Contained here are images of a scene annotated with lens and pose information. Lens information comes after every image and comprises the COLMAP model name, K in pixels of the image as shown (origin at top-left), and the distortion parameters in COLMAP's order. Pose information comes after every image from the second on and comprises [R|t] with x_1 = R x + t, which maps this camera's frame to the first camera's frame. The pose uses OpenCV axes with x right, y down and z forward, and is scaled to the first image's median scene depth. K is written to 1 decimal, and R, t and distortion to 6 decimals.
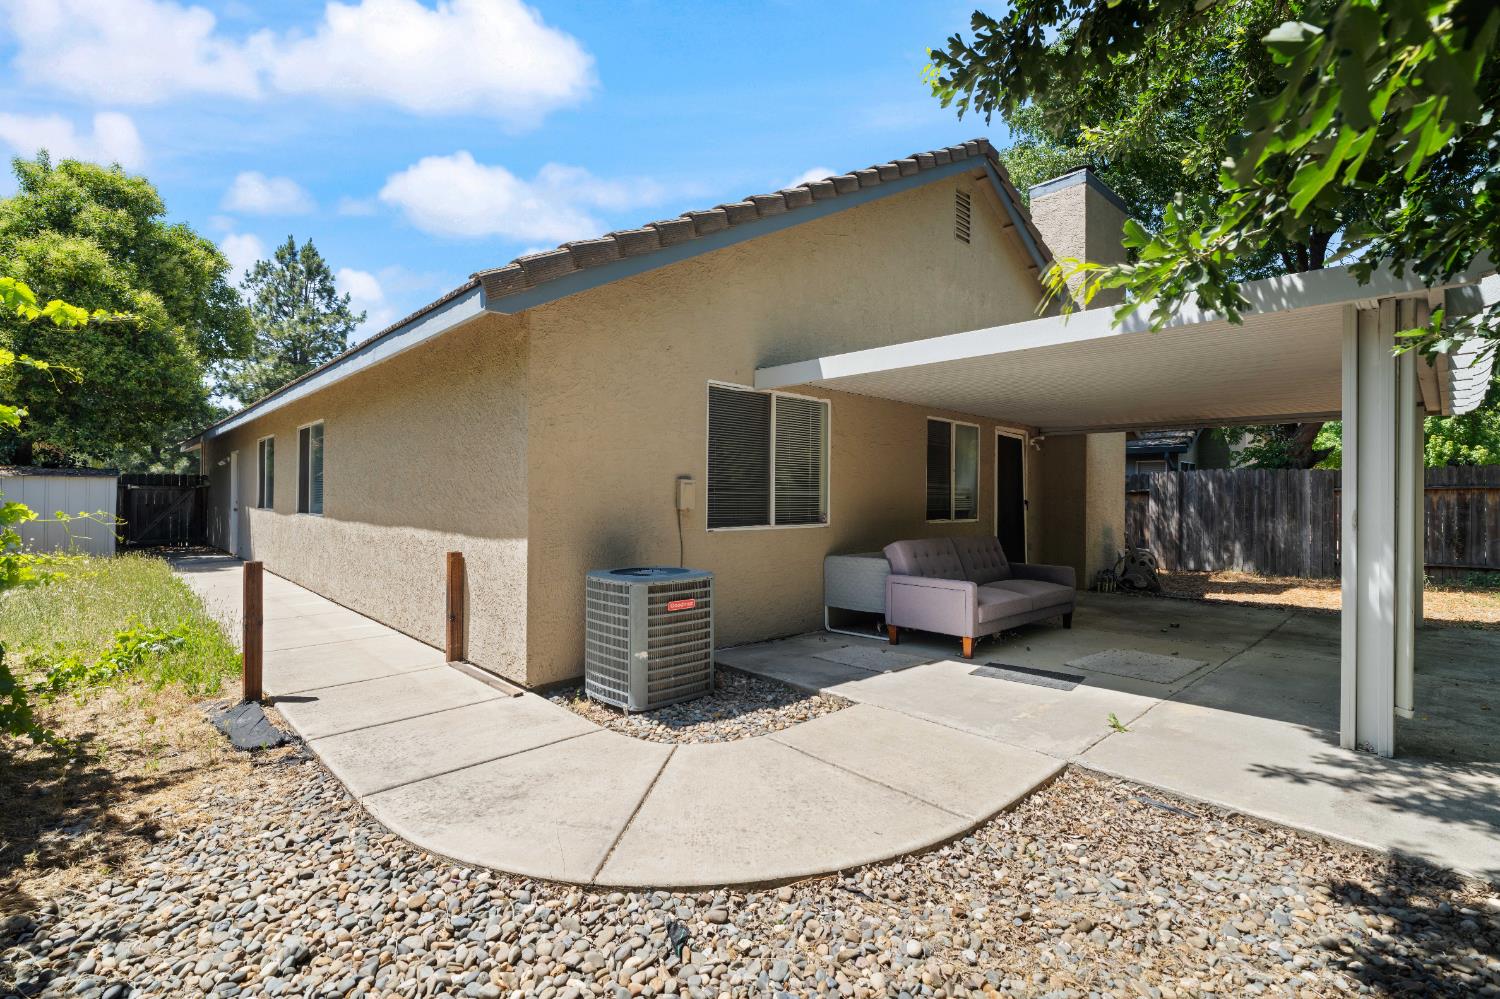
lens RADIAL K [[675.5, 0, 779.2], [0, 675.5, 496.9], [0, 0, 1]] dist [-0.001332, 0.000063]
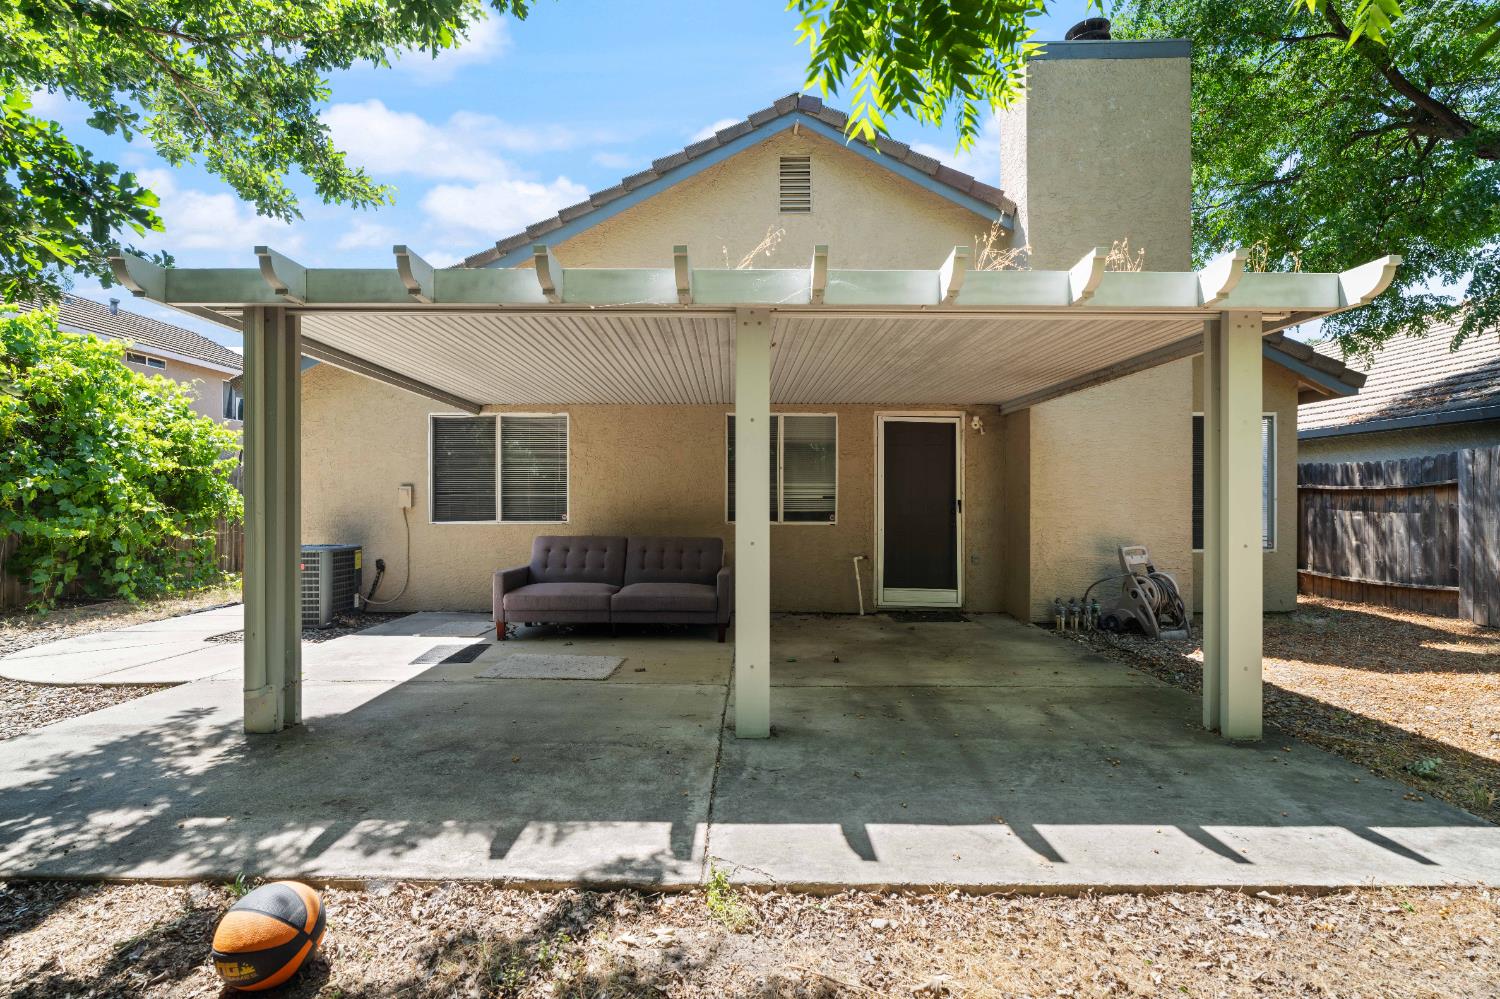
lens RADIAL K [[688.8, 0, 751.2], [0, 688.8, 509.8], [0, 0, 1]] dist [-0.004071, 0.000293]
pose [[0.705473, -0.001811, -0.708735, 1.211566], [0.005199, 0.999983, 0.002620, 0.020560], [0.708718, -0.005533, 0.705470, 0.427299]]
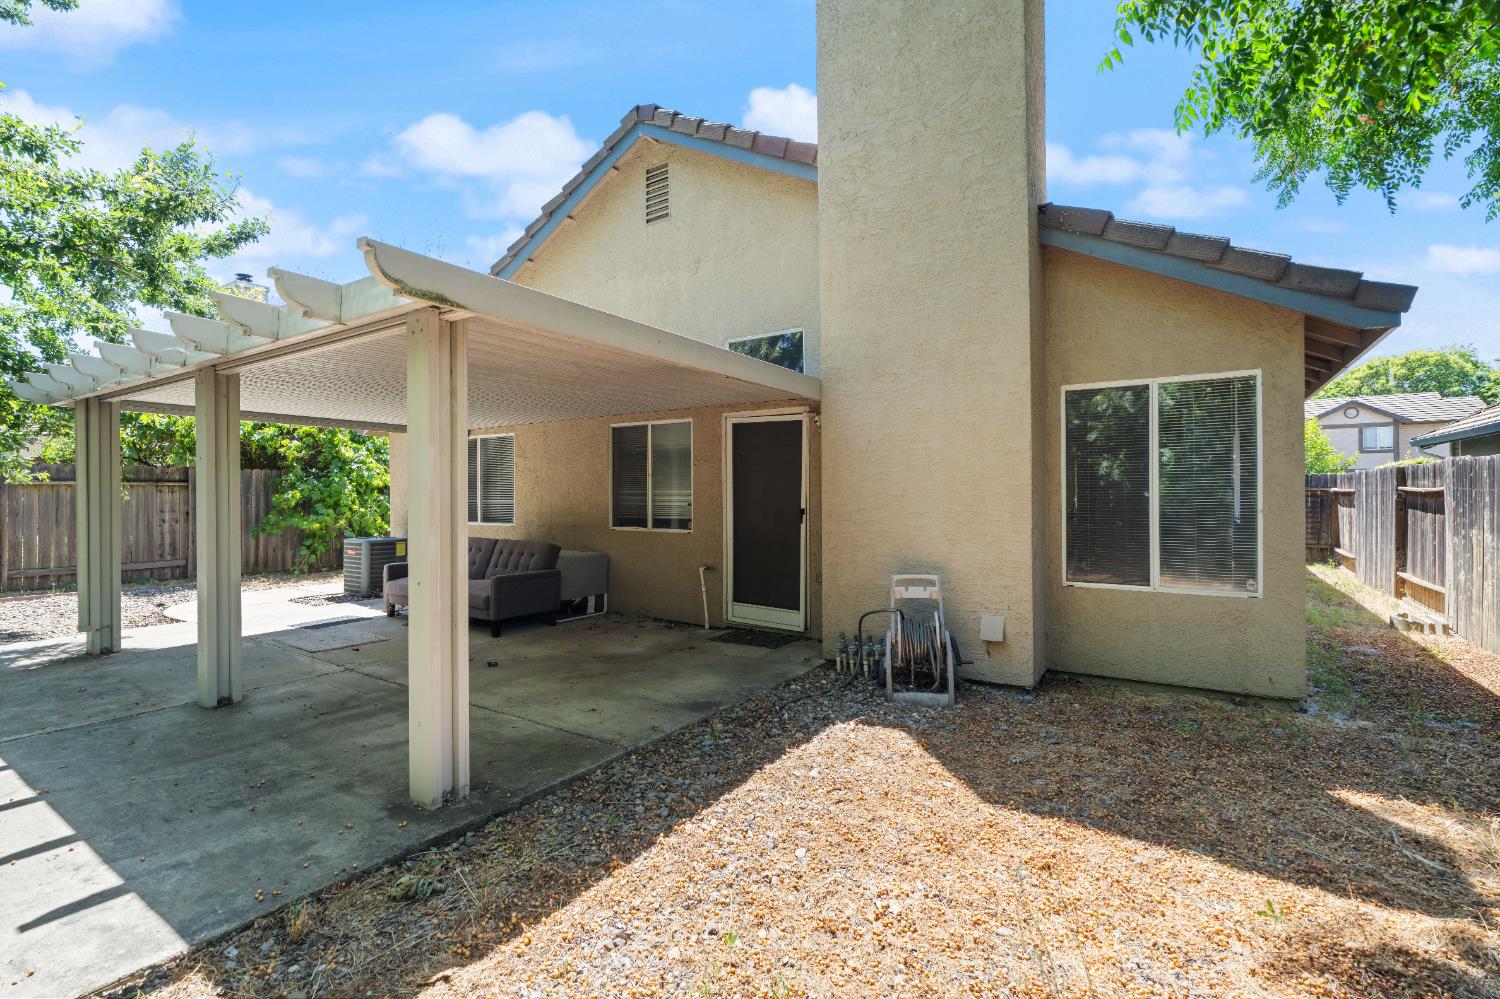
lens RADIAL K [[689.6, 0, 750.0], [0, 689.6, 499.5], [0, 0, 1]] dist [-0.003347, 0.000277]
pose [[0.189149, -0.001462, -0.981947, 1.652423], [0.004916, 0.999988, -0.000542, -0.006333], [0.981936, -0.004725, 0.189154, 1.301096]]
